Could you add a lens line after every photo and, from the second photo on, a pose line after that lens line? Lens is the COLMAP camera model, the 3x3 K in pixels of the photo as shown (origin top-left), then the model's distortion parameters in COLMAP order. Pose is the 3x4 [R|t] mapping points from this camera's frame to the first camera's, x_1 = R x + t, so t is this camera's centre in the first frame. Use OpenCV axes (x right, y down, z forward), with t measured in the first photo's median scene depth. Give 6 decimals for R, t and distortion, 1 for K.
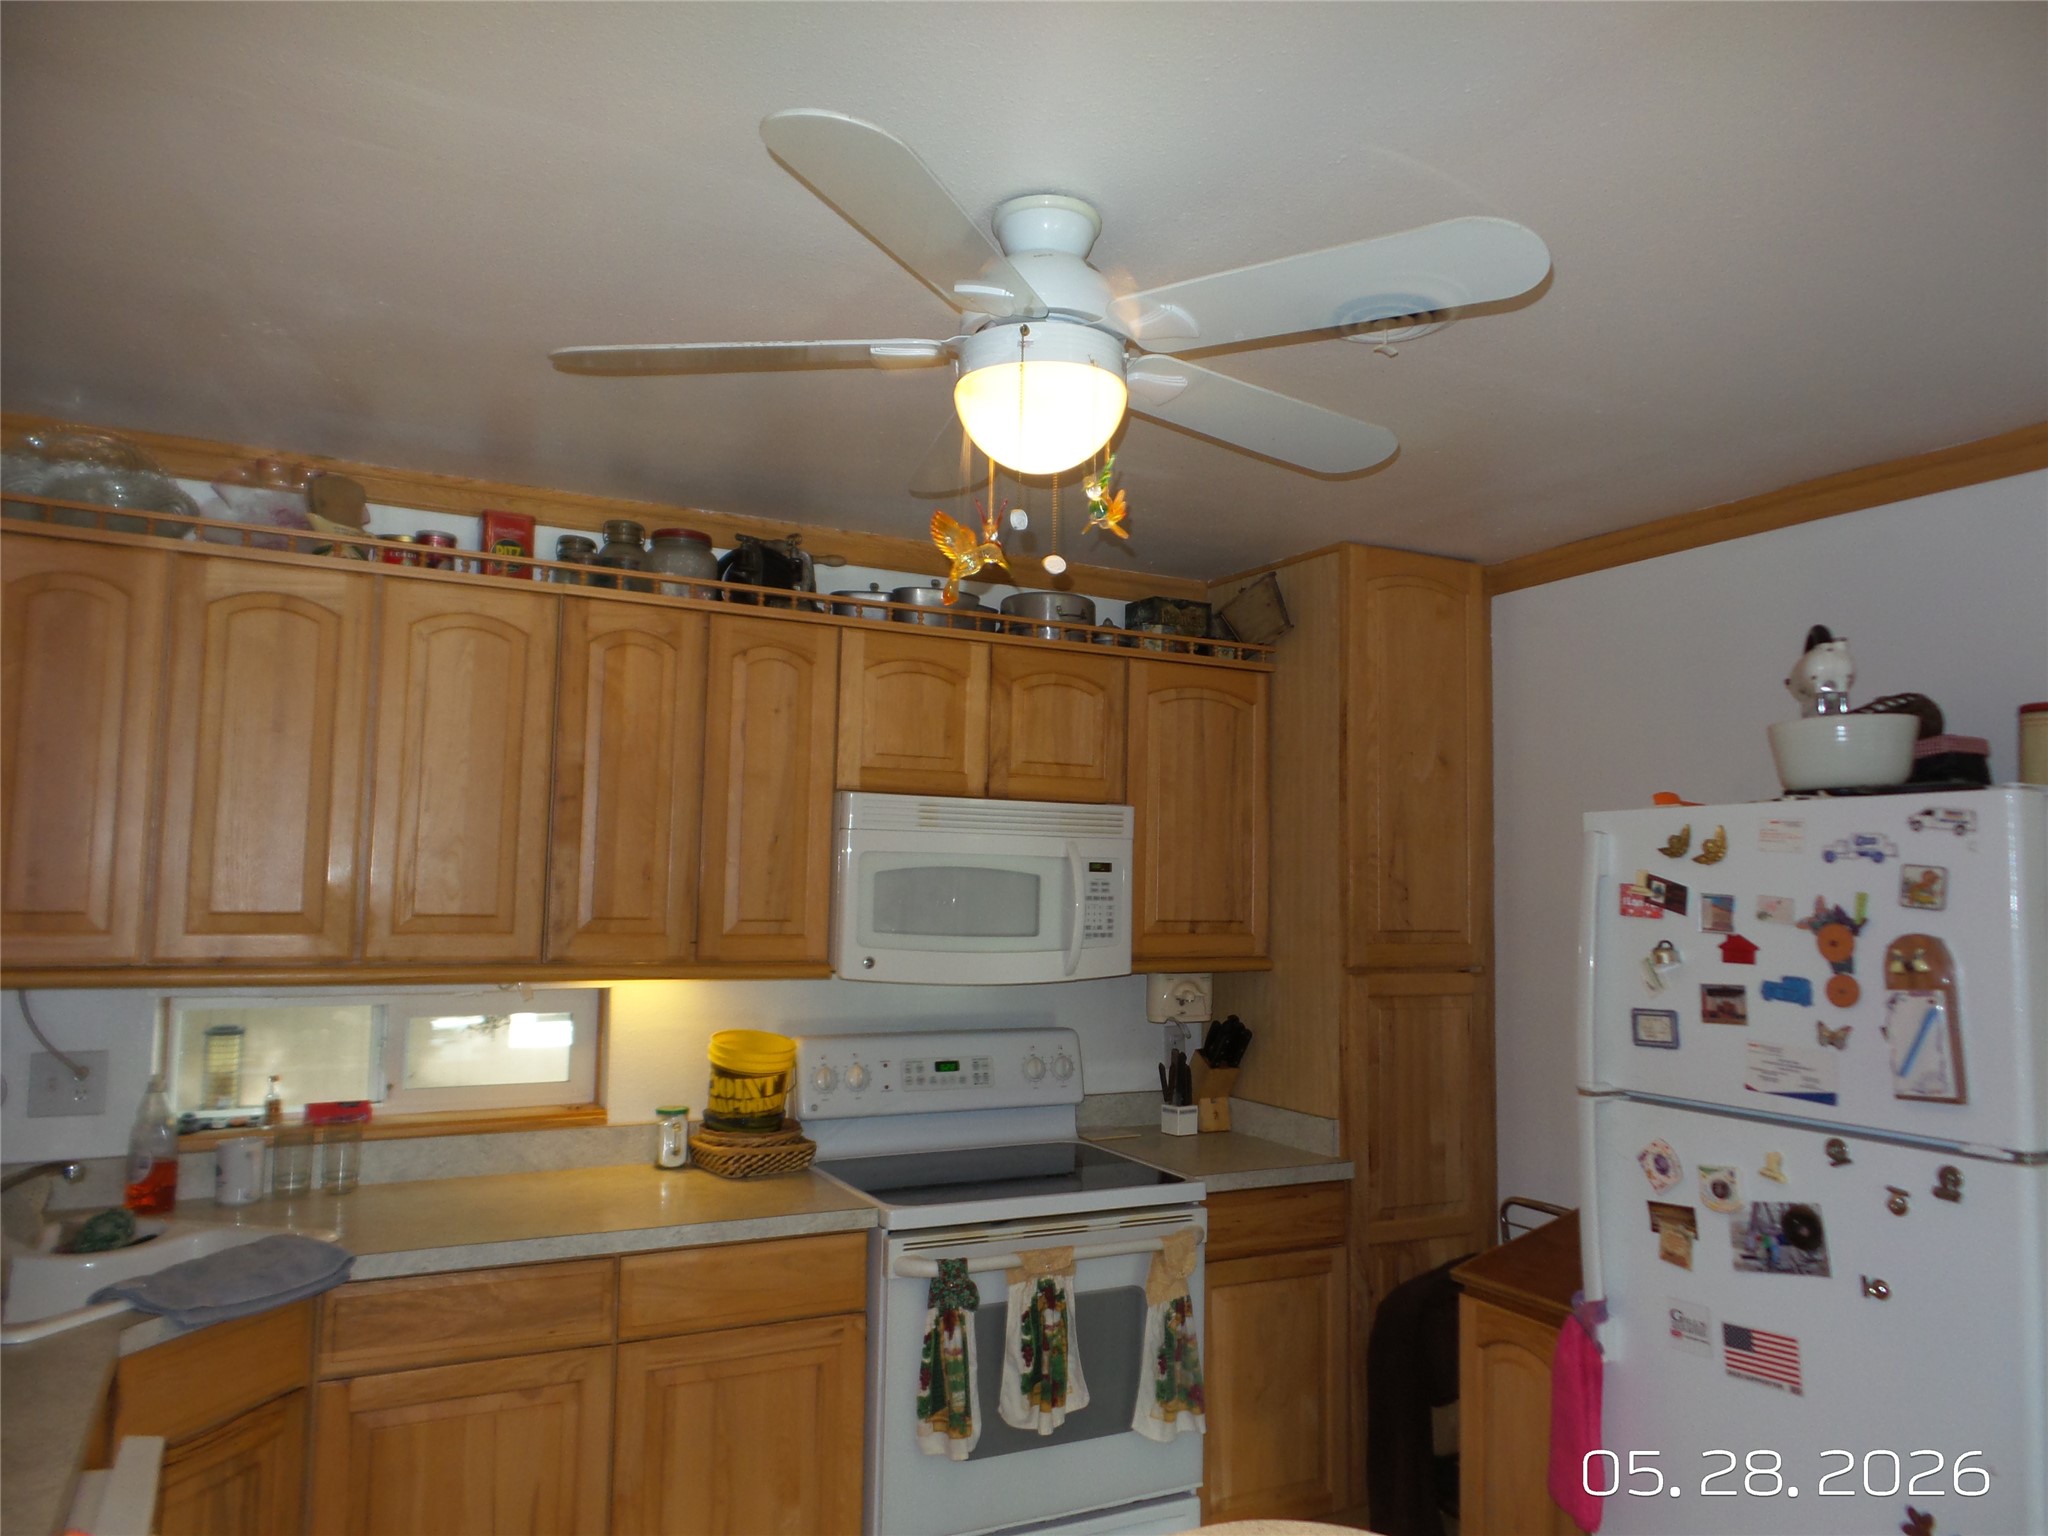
lens RADIAL K [[1434.4, 0, 1024.4], [0, 1434.4, 766.9], [0, 0, 1]] dist [0.012470, 0.006504]
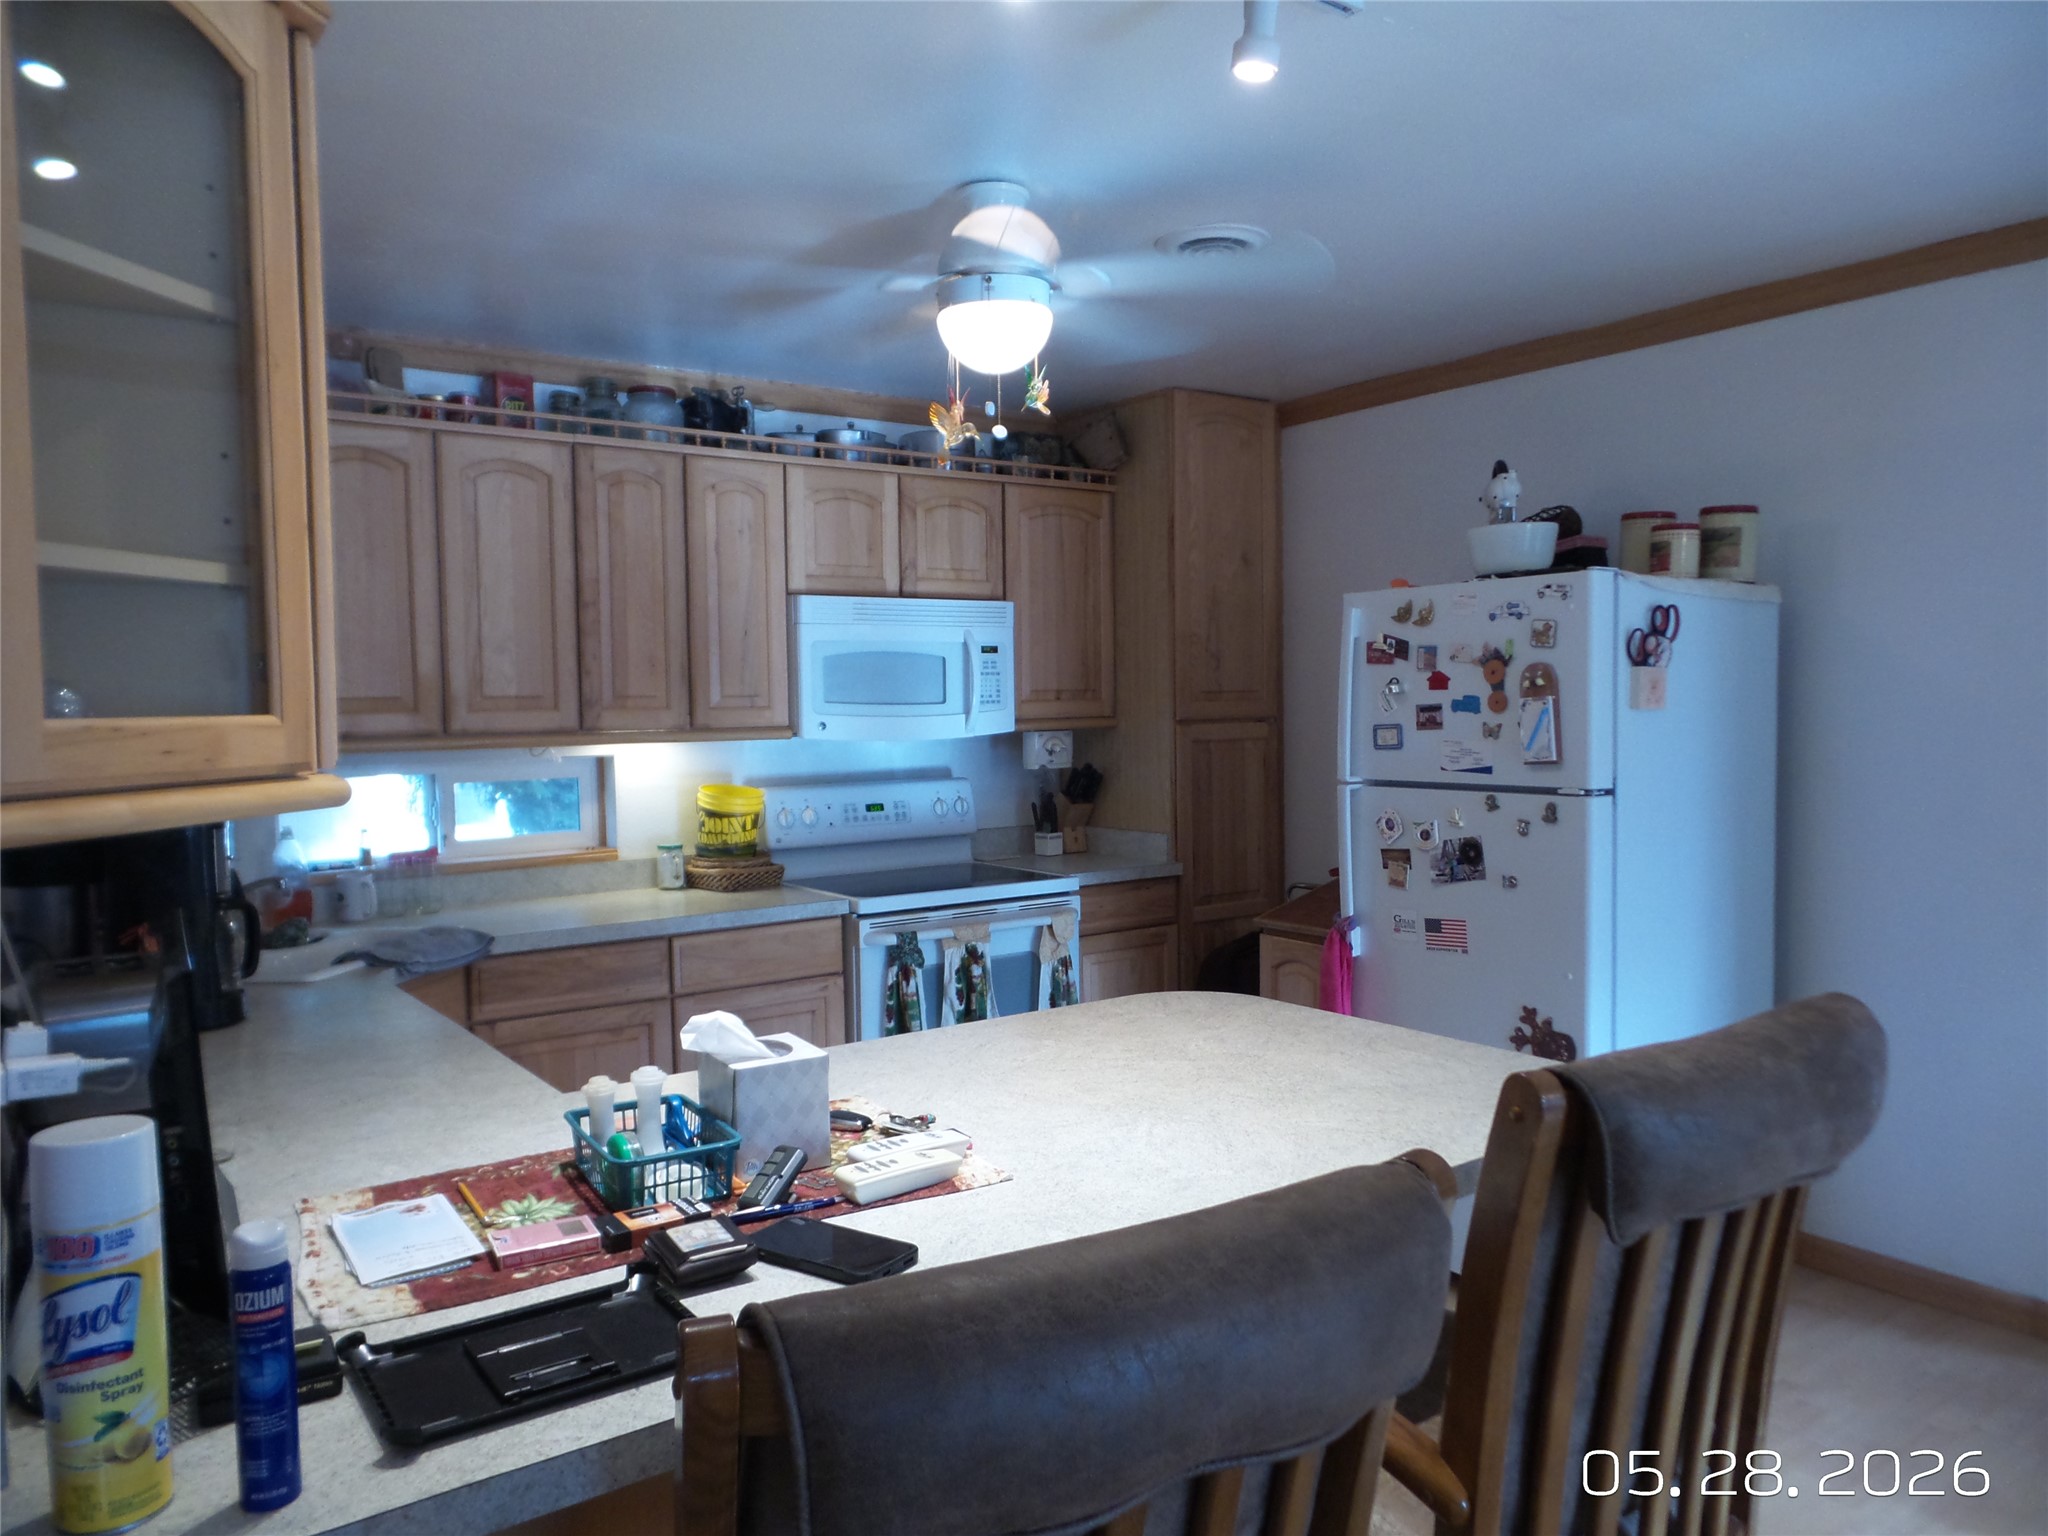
lens RADIAL K [[1434.4, 0, 1018.4], [0, 1434.4, 769.1], [0, 0, 1]] dist [0.012470, 0.006504]
pose [[0.990234, -0.041554, 0.133078, -0.117072], [0.023286, 0.990436, 0.135991, 0.001524], [-0.137456, -0.131564, 0.981732, -0.342614]]
